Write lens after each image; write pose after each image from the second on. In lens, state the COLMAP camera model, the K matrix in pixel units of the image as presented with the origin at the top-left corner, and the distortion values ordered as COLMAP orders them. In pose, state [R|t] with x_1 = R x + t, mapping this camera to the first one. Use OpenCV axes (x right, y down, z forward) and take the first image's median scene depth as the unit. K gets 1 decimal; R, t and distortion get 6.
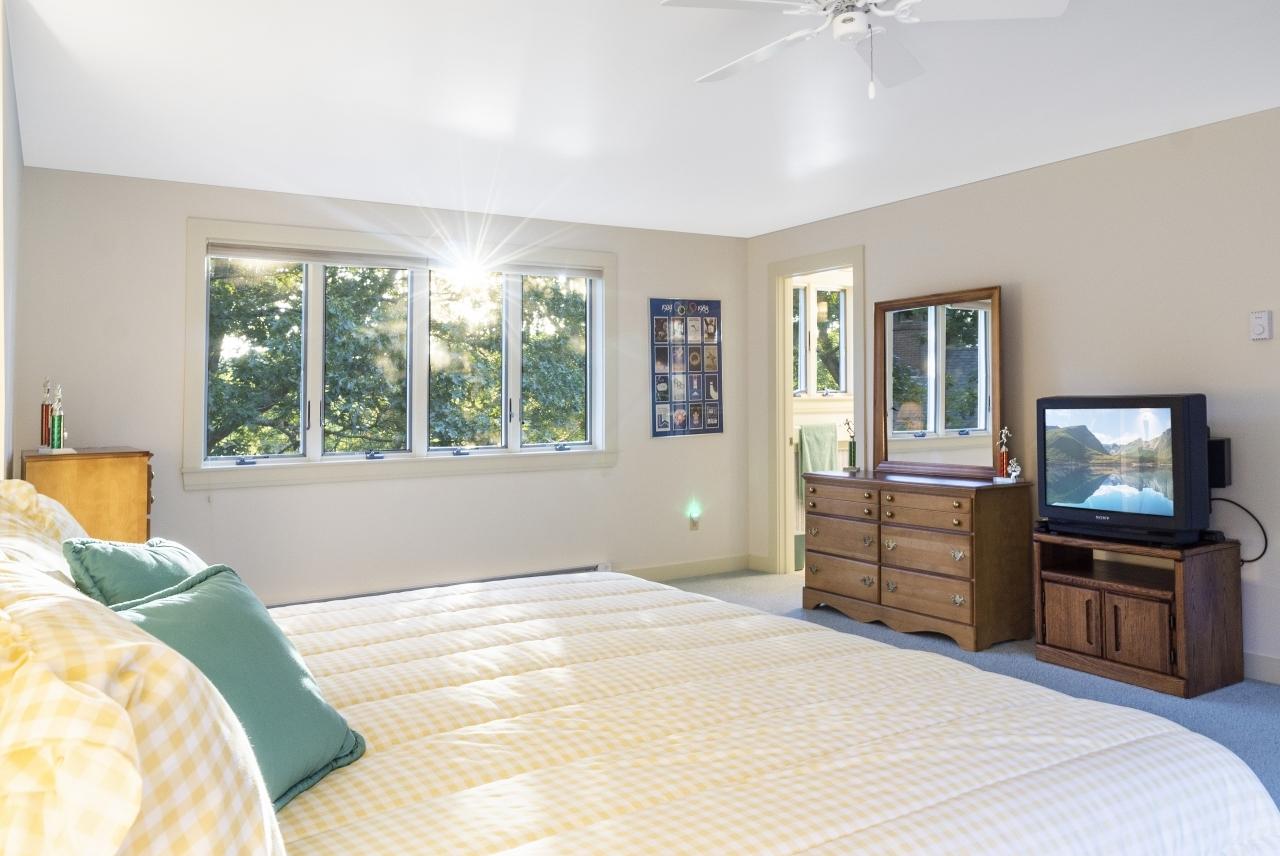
lens RADIAL K [[936.6, 0, 639.8], [0, 936.6, 413.4], [0, 0, 1]] dist [0.092478, 0.000022]
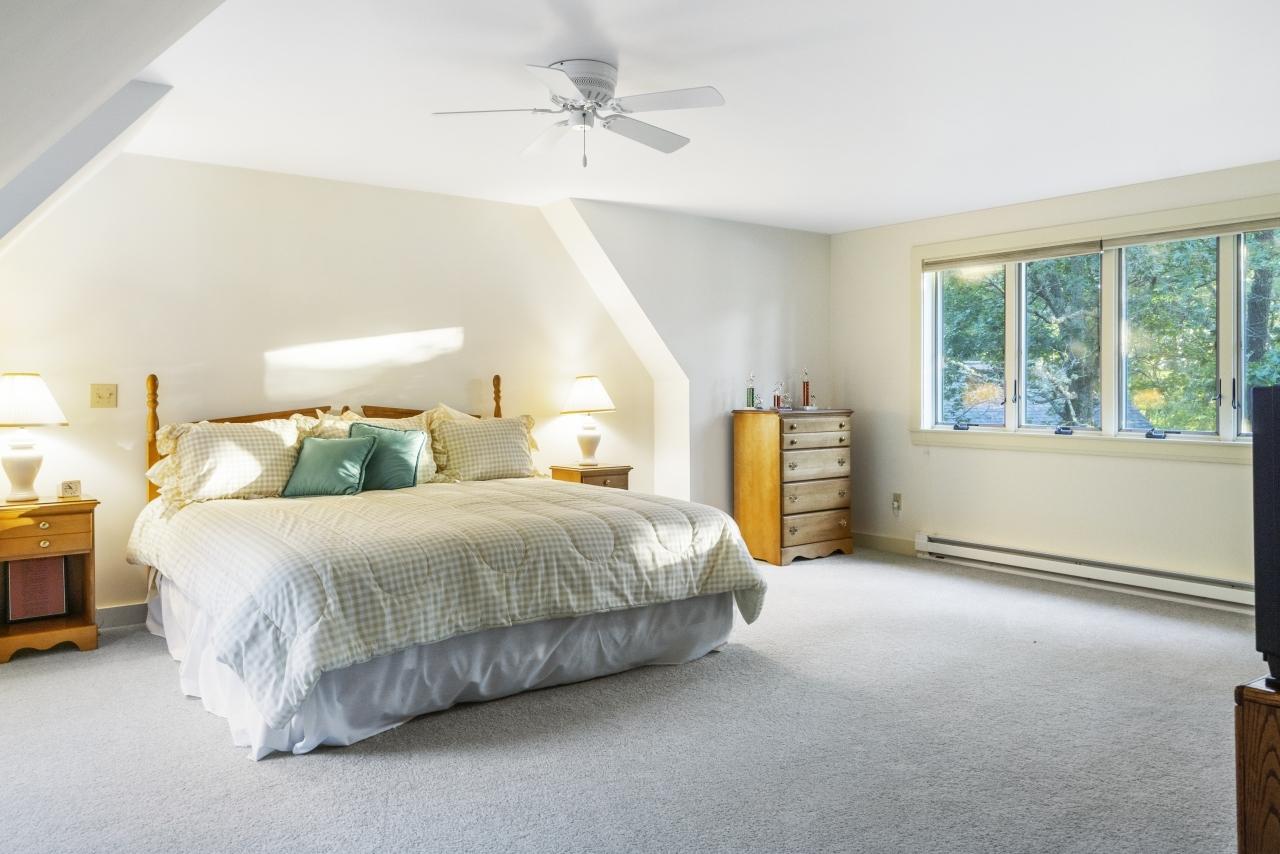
lens RADIAL K [[906.4, 0, 601.5], [0, 906.4, 424.5], [0, 0, 1]] dist [-0.021503, -0.000550]
pose [[0.059748, 0.062533, -0.996253, 0.748900], [-0.004452, 0.998043, 0.062378, -0.025819], [0.998204, 0.000708, 0.059910, 0.428360]]
